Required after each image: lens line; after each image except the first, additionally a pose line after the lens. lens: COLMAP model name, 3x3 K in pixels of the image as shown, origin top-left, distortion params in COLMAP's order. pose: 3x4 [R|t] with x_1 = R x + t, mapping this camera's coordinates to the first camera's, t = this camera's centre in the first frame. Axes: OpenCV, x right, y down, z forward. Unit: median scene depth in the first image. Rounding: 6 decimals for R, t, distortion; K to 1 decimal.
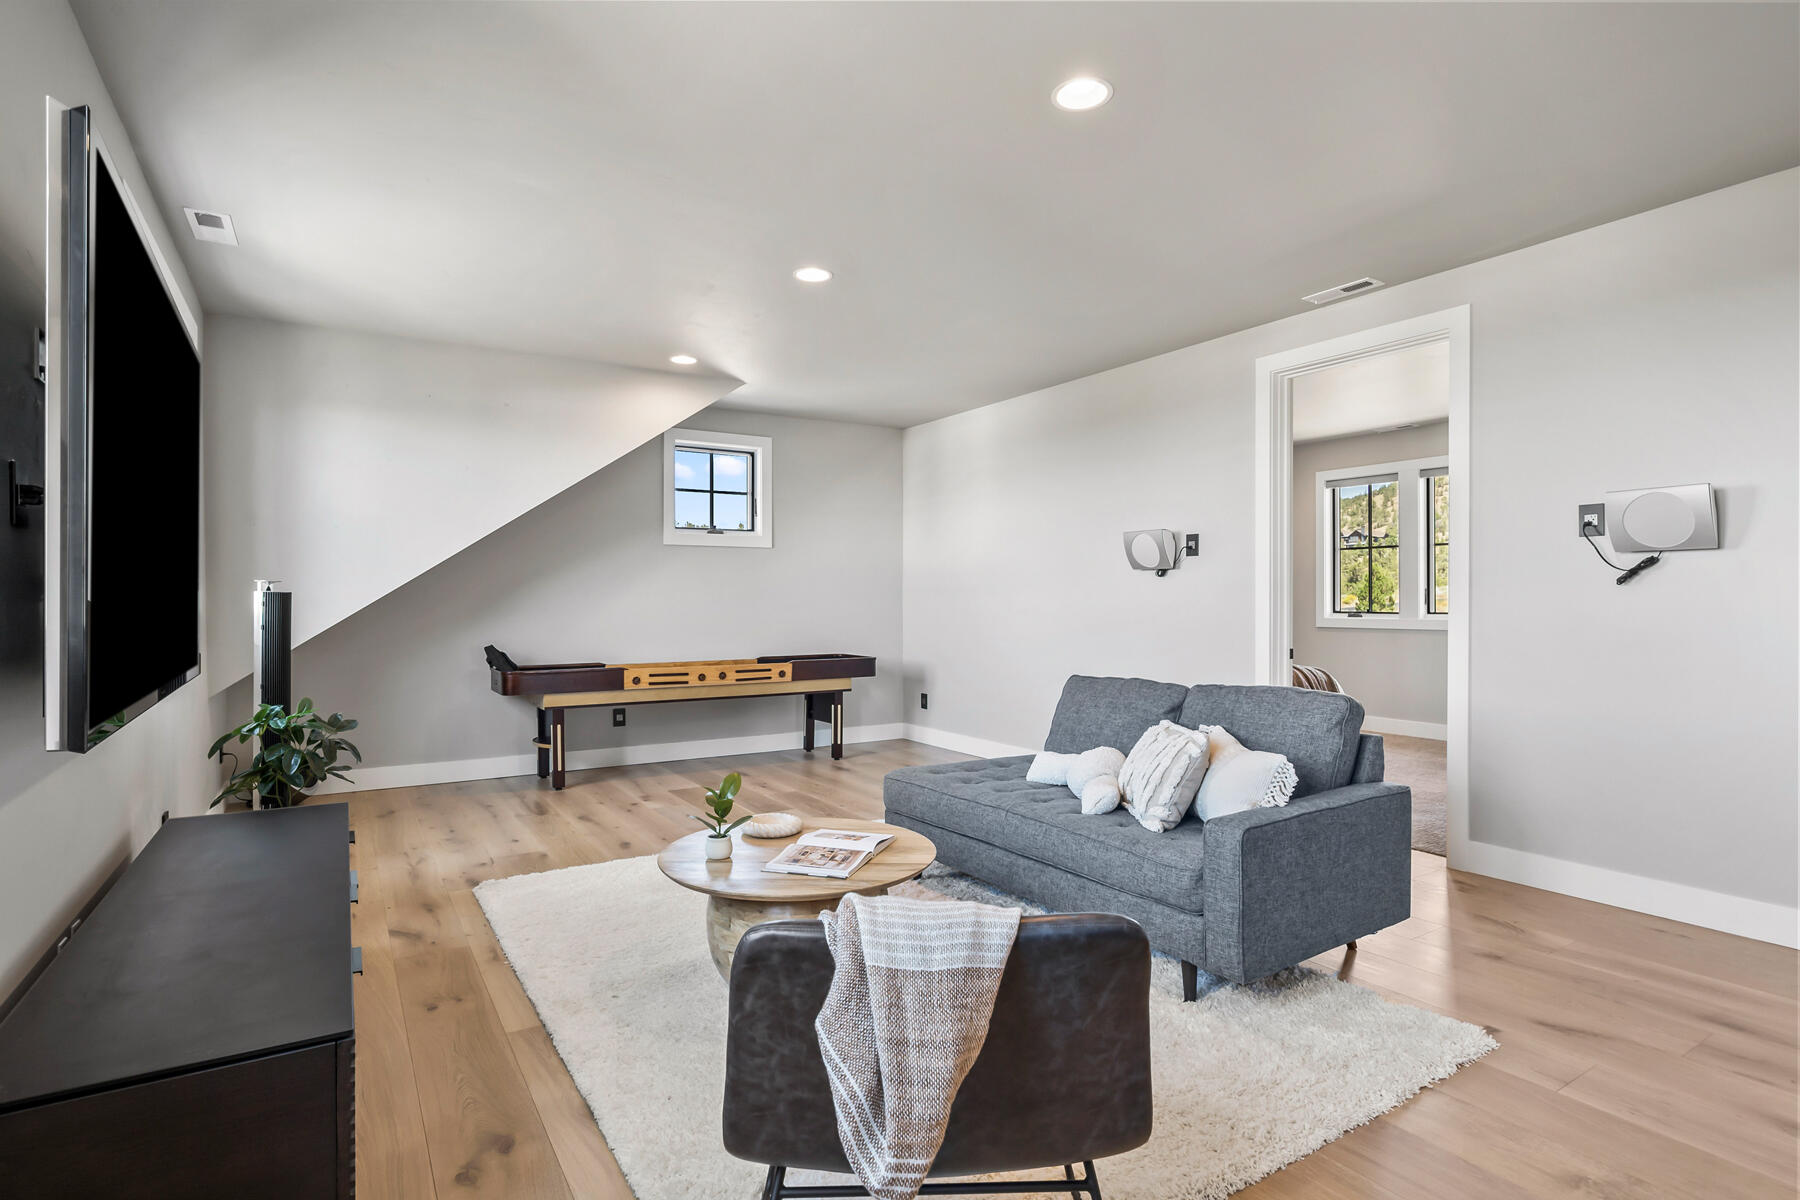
lens RADIAL K [[920.6, 0, 894.6], [0, 920.6, 603.5], [0, 0, 1]] dist [-0.020546, 0.012349]
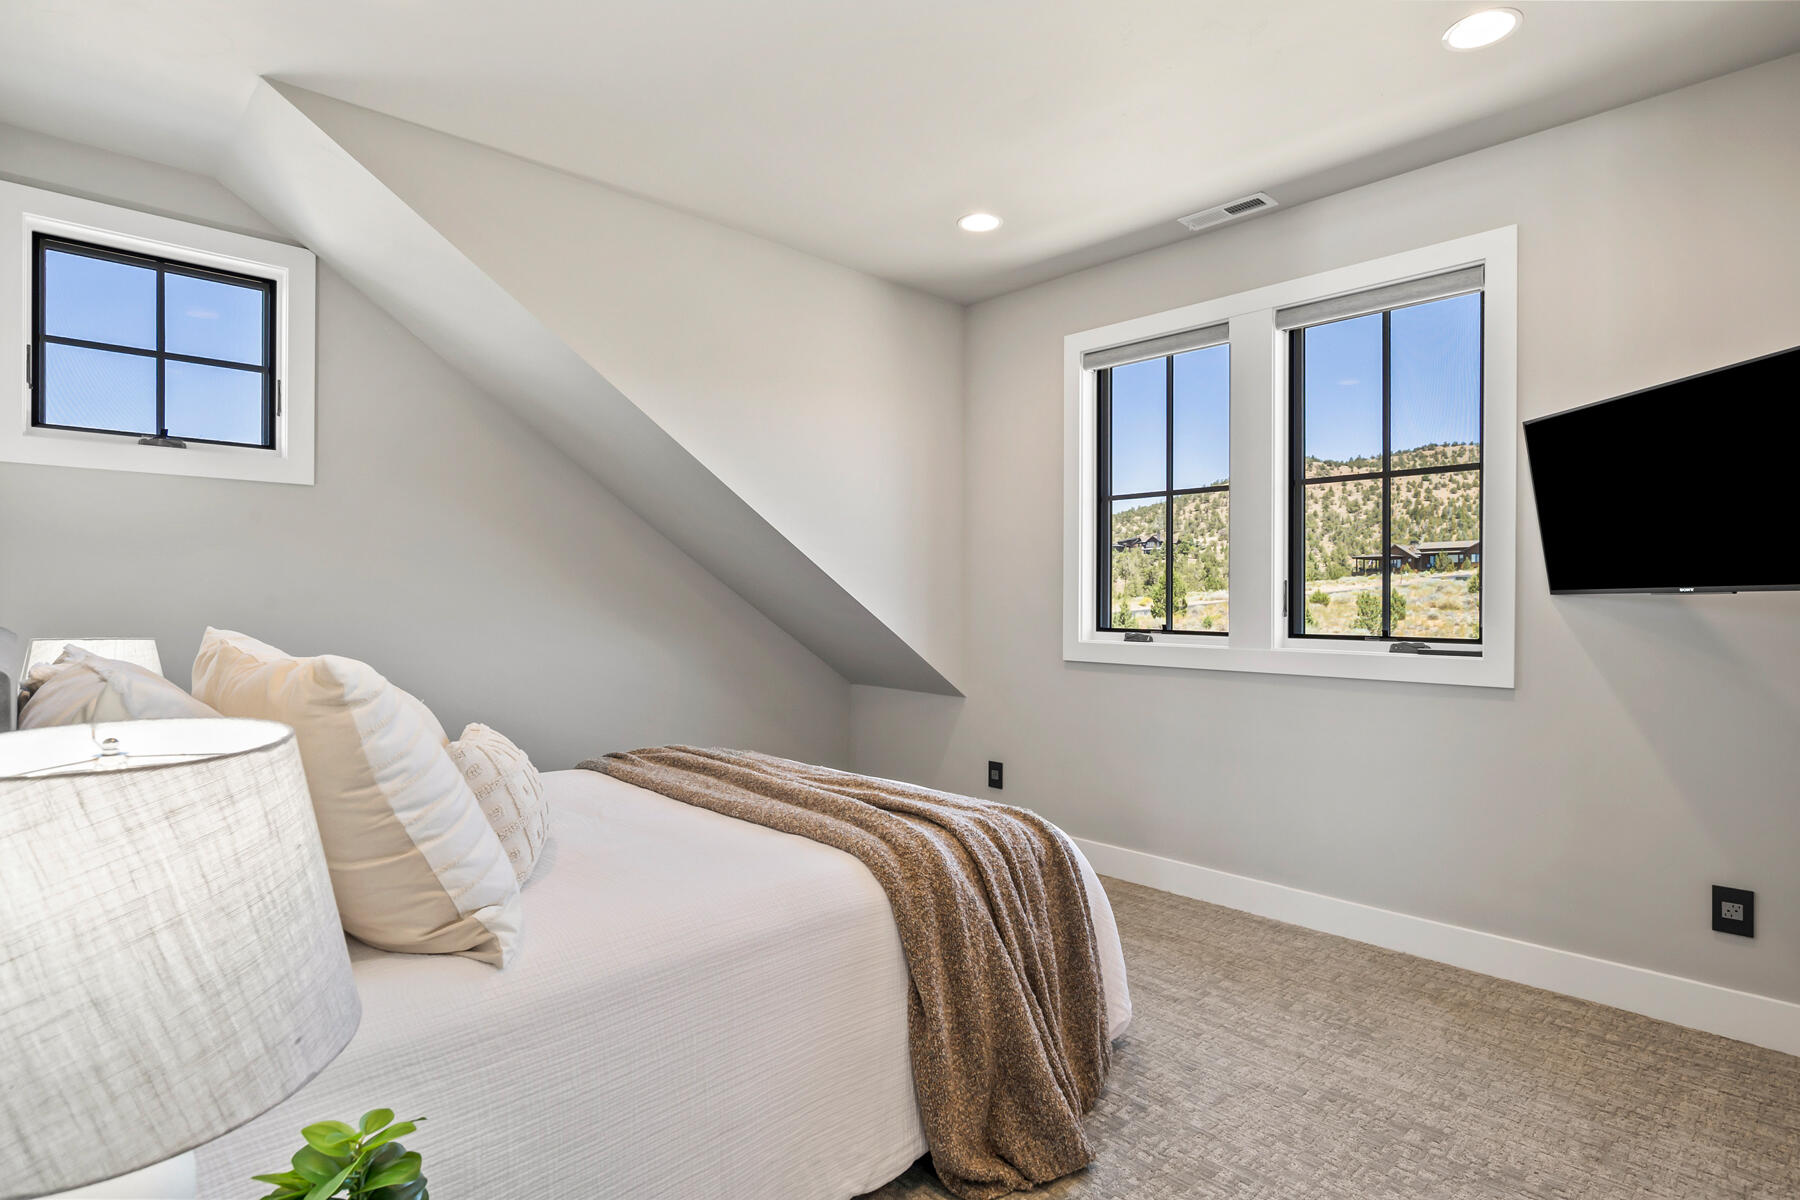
lens RADIAL K [[920.6, 0, 908.9], [0, 920.6, 599.7], [0, 0, 1]] dist [-0.020546, 0.012349]
pose [[0.978534, 0.006869, 0.205971, 0.220352], [-0.006014, 0.999971, -0.004777, -0.002477], [-0.205998, 0.003436, 0.978546, 0.427977]]
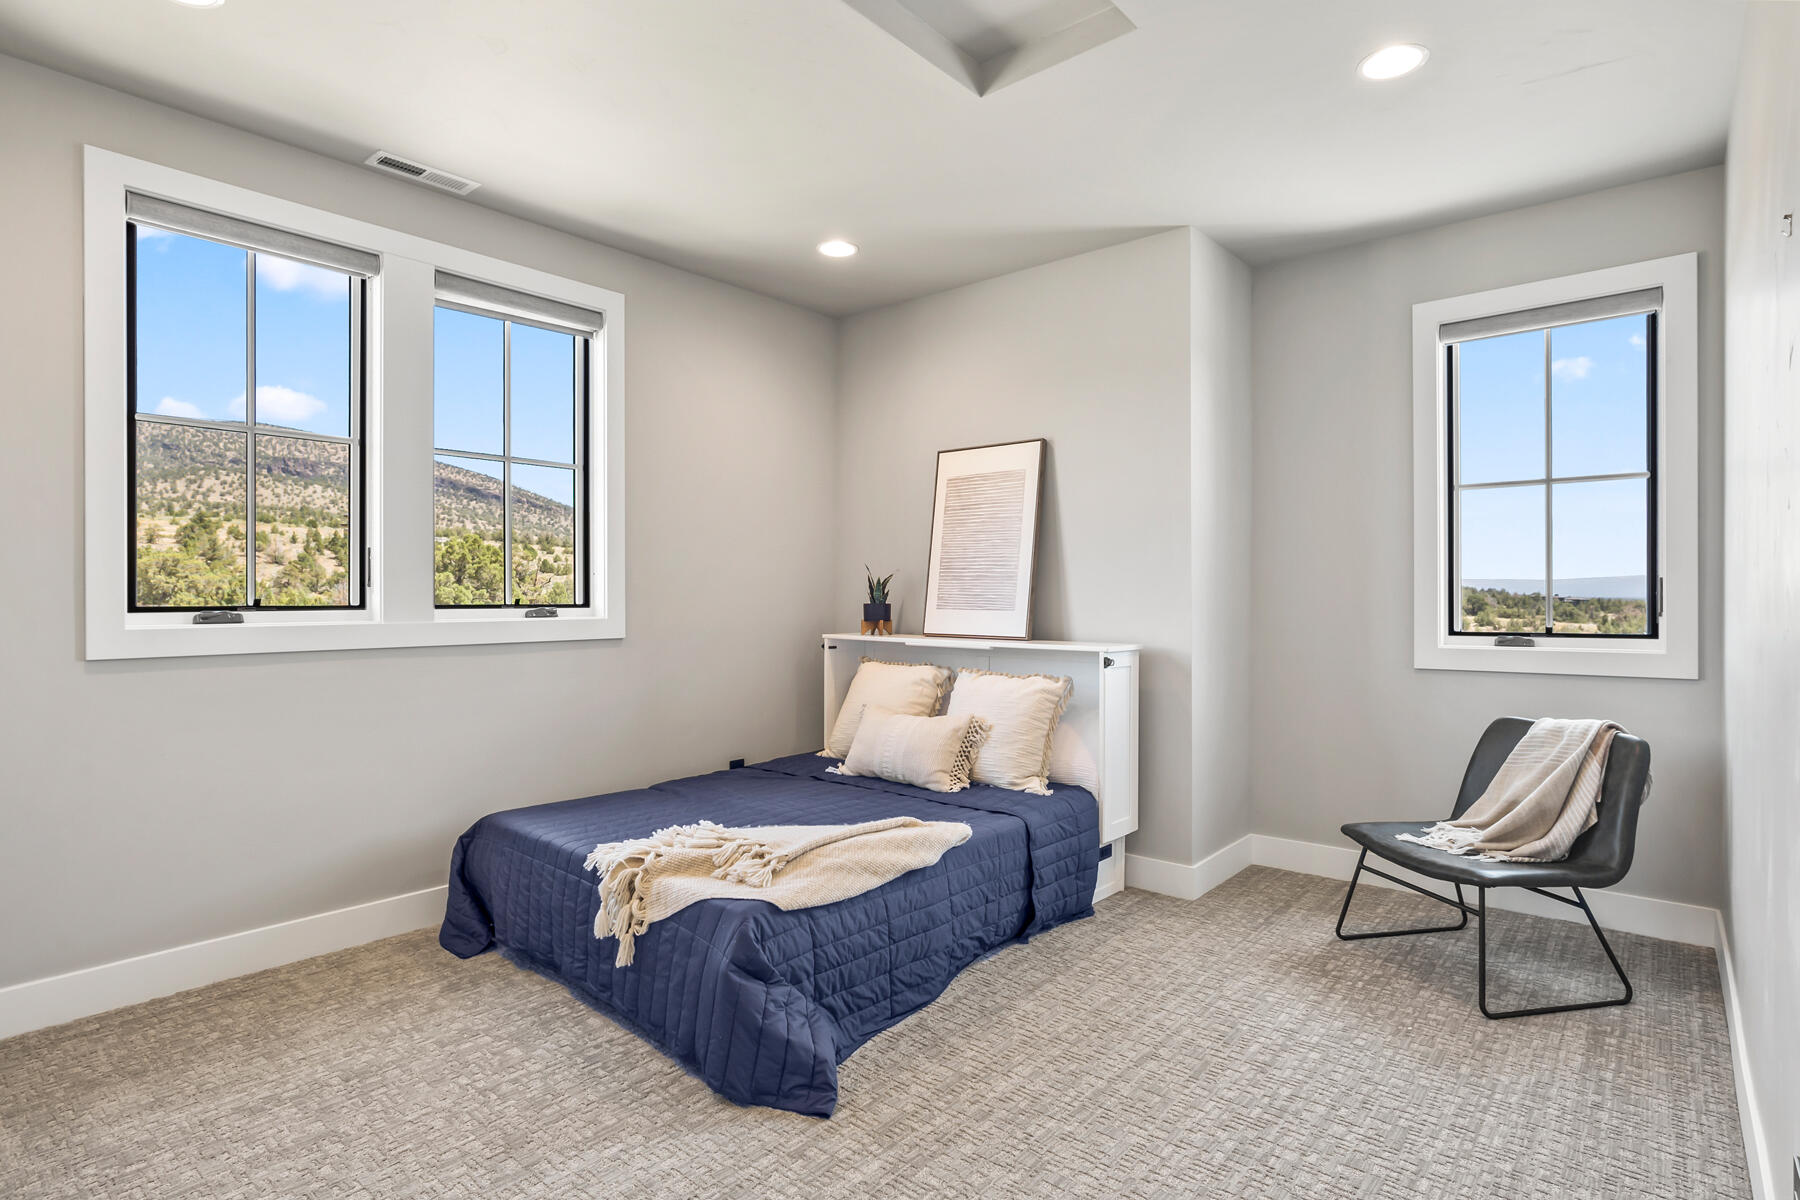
lens RADIAL K [[920.6, 0, 901.1], [0, 920.6, 600.0], [0, 0, 1]] dist [-0.020546, 0.012349]
pose [[-0.320192, 0.000855, 0.947352, 0.071157], [0.007768, 0.999968, 0.001723, 0.005860], [-0.947321, 0.007911, -0.320188, 0.656521]]
